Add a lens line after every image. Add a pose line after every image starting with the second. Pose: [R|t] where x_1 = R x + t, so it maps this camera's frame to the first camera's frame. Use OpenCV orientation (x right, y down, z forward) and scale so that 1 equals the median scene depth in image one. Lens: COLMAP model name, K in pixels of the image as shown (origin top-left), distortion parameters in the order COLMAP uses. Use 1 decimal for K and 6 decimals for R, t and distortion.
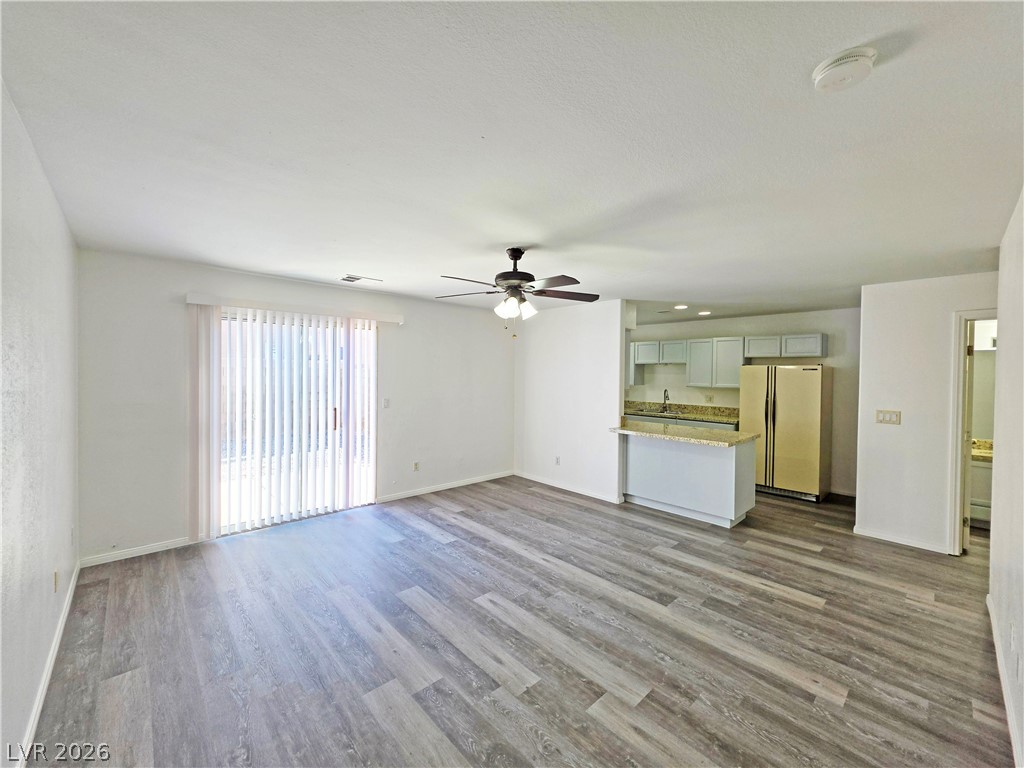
lens RADIAL K [[409.2, 0, 512.2], [0, 409.2, 381.0], [0, 0, 1]] dist [-0.003010, 0.001016]
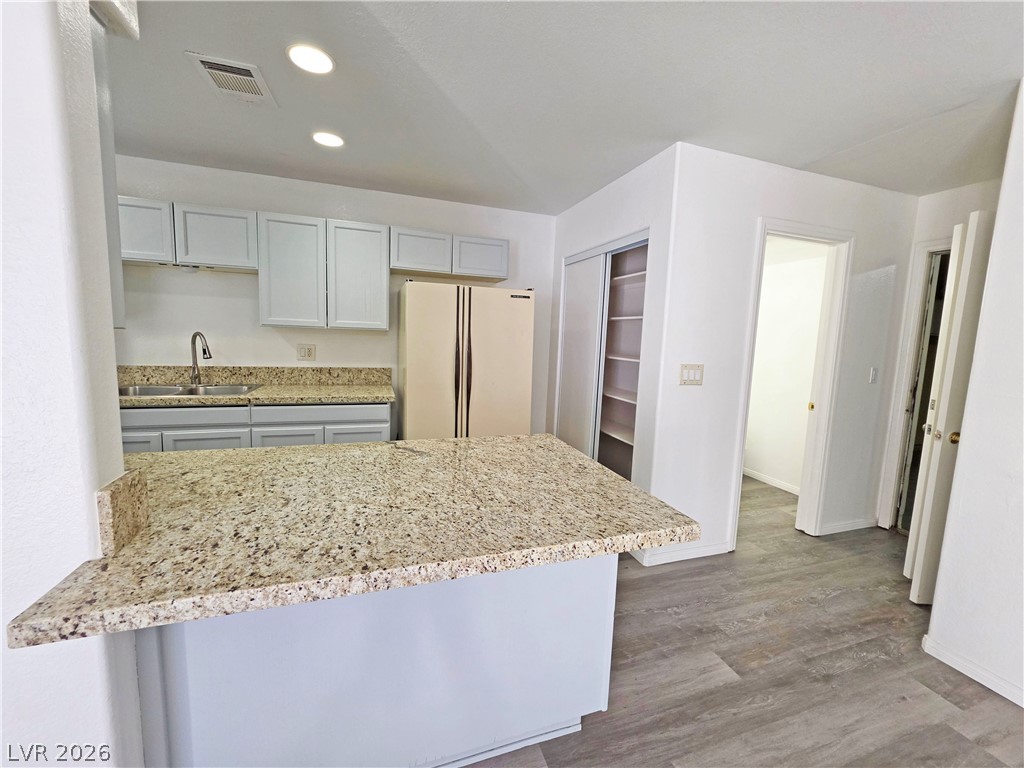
lens RADIAL K [[409.2, 0, 514.5], [0, 409.2, 381.1], [0, 0, 1]] dist [-0.003010, 0.001016]
pose [[0.407806, -0.105040, 0.907007, 0.259270], [-0.015240, 0.992439, 0.121786, 0.028079], [-0.912942, -0.063488, 0.403121, 1.074927]]
